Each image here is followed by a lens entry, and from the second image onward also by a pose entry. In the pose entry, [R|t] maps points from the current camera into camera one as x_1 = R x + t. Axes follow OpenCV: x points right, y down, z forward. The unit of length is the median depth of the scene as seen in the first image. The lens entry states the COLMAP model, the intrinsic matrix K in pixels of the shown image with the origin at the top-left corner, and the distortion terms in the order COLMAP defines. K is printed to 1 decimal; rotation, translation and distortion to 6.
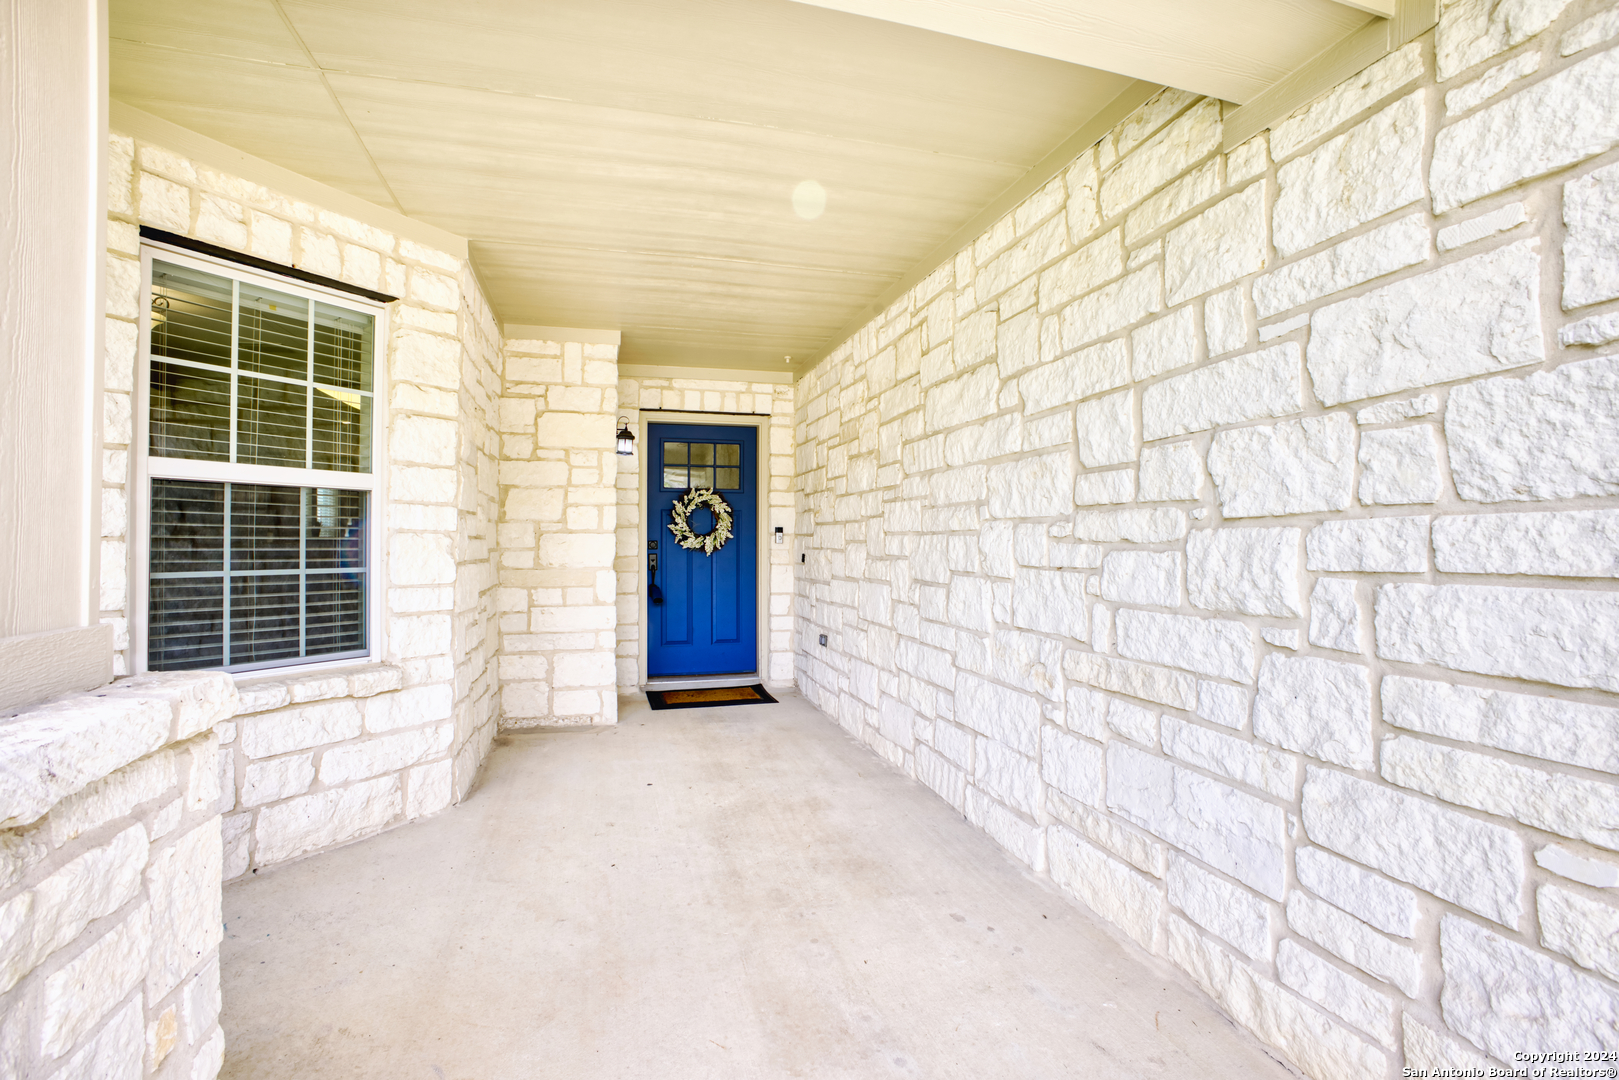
lens RADIAL K [[765.2, 0, 809.5], [0, 765.2, 540.0], [0, 0, 1]] dist [-0.080753, 0.000645]
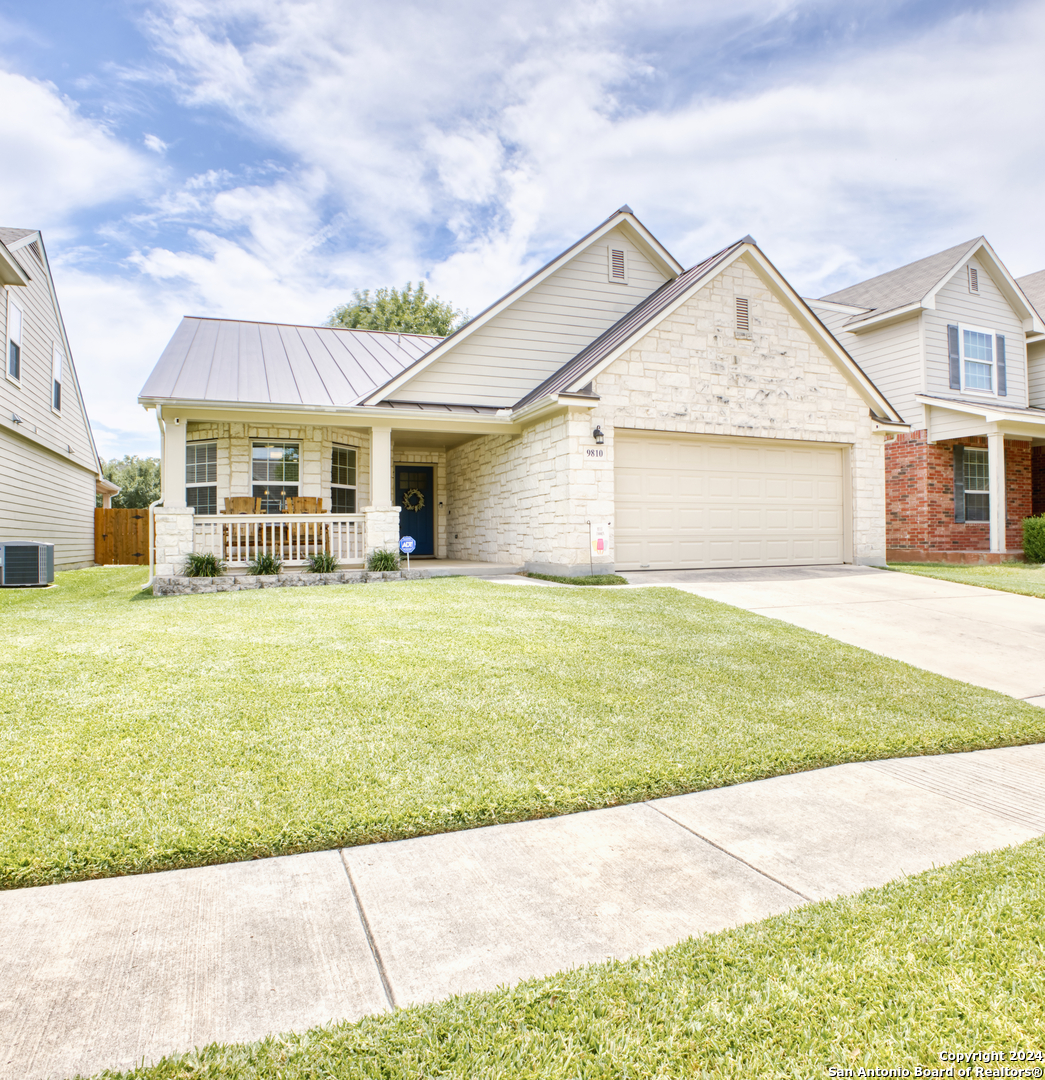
lens RADIAL K [[736.3, 0, 522.5], [0, 736.3, 540.0], [0, 0, 1]] dist [-0.080553, 0.000931]
pose [[0.994582, -0.008021, 0.103646, -0.027635], [0.007527, 0.999958, 0.005148, 0.140727], [-0.103683, -0.004339, 0.994601, -2.212876]]
